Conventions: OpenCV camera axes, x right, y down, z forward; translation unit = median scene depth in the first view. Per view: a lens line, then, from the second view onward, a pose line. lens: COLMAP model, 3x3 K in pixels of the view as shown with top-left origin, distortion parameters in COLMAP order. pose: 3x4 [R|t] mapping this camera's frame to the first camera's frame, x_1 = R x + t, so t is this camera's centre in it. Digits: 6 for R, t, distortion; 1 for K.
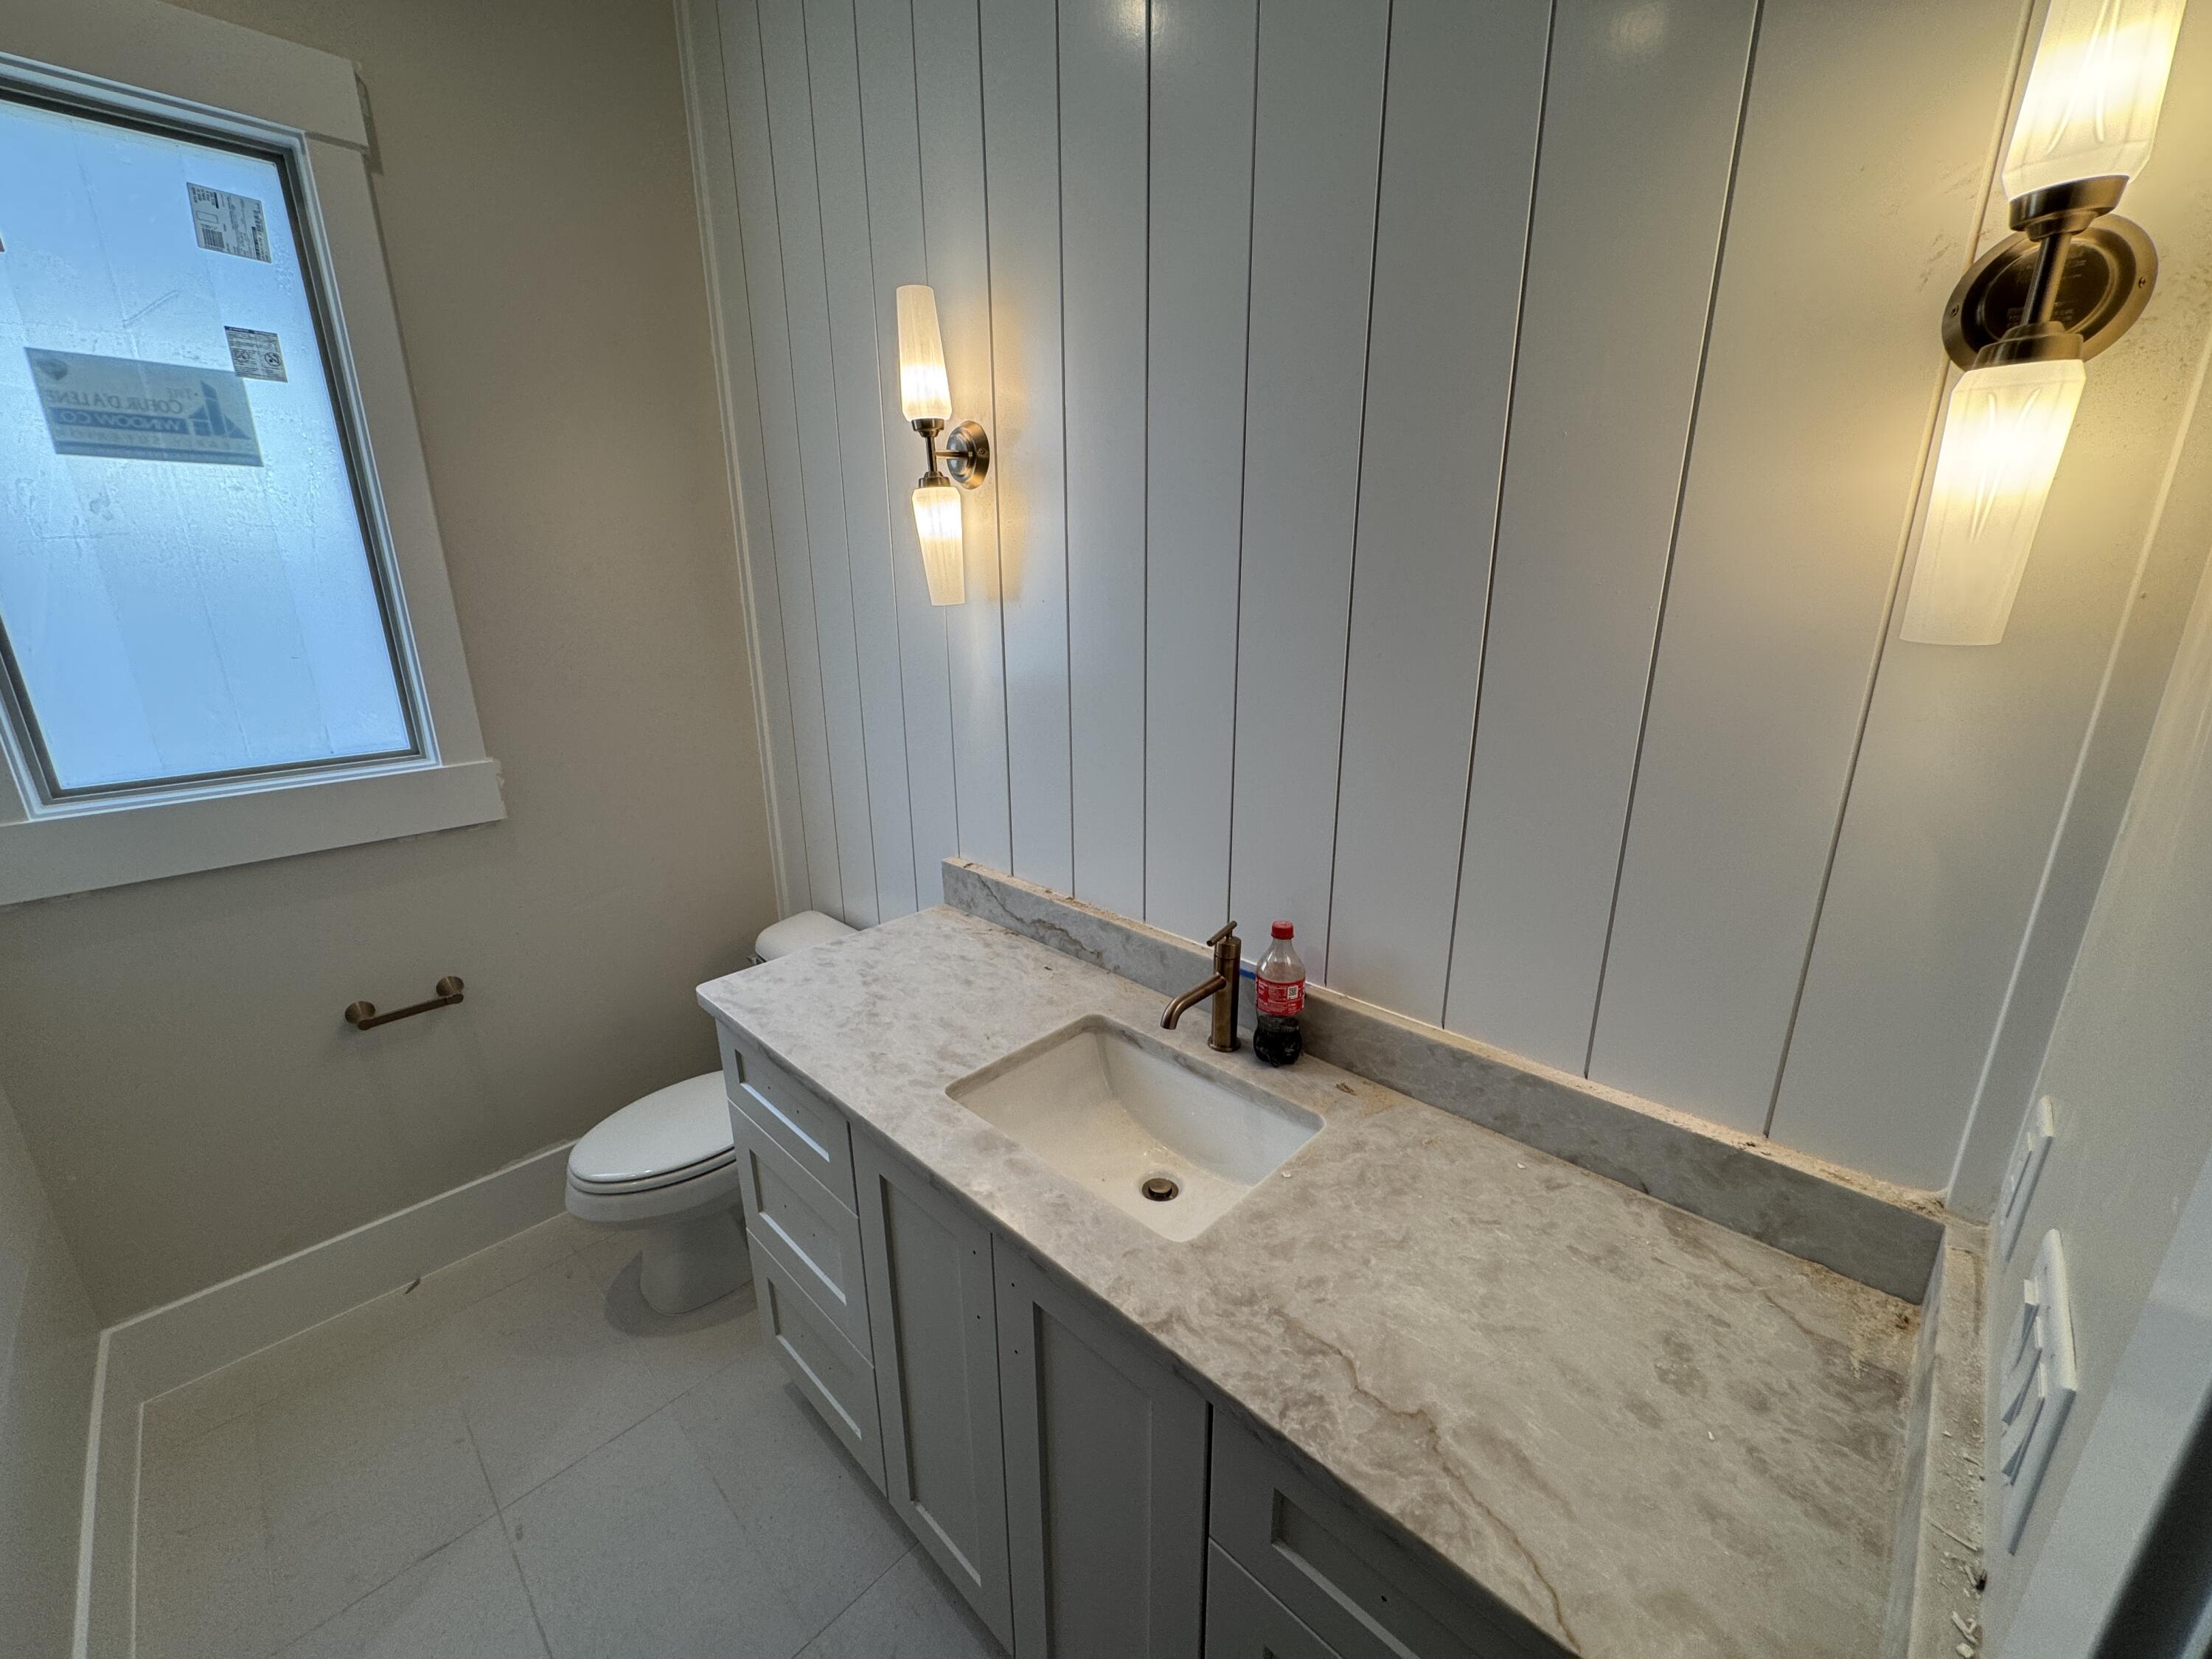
lens RADIAL K [[883.7, 0, 1106.9], [0, 883.7, 834.5], [0, 0, 1]] dist [0.001994, 0.000018]
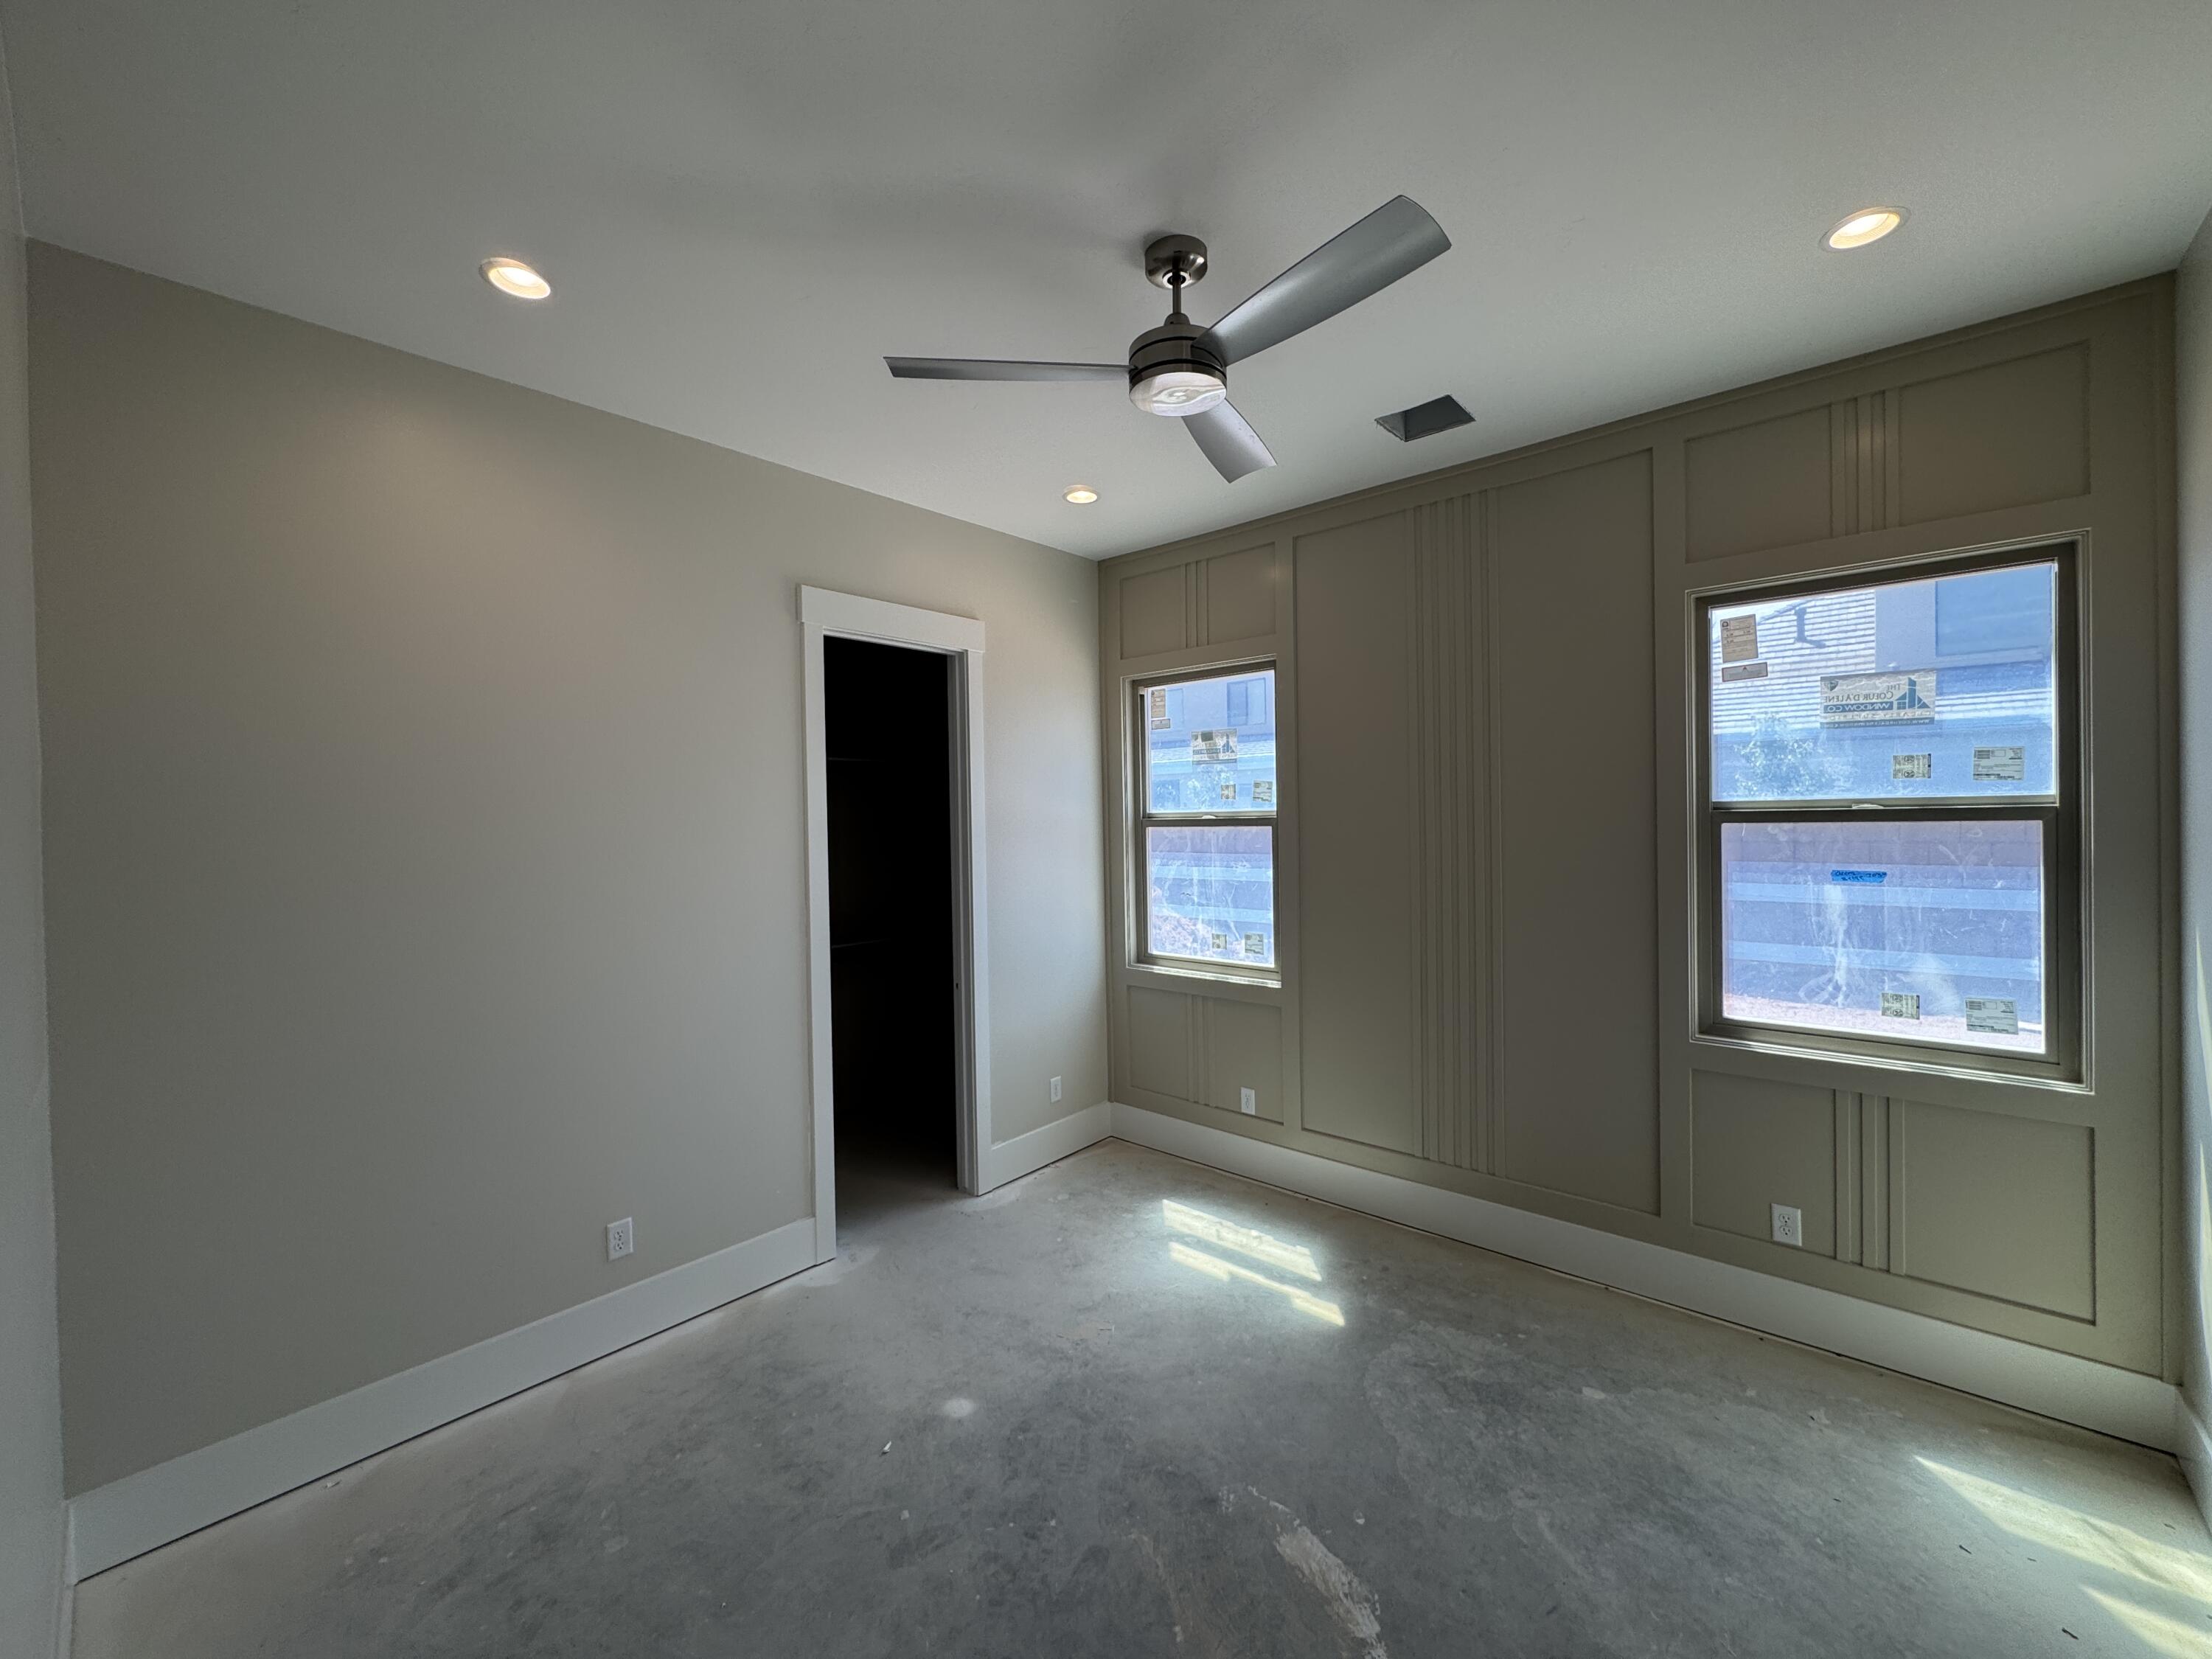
lens RADIAL K [[883.7, 0, 1105.6], [0, 883.7, 822.7], [0, 0, 1]] dist [0.001994, 0.000018]
pose [[0.049992, 0.014284, -0.998647, 0.513442], [-0.264856, 0.964288, 0.000534, 0.128993], [0.962991, 0.264471, 0.051990, -0.418920]]
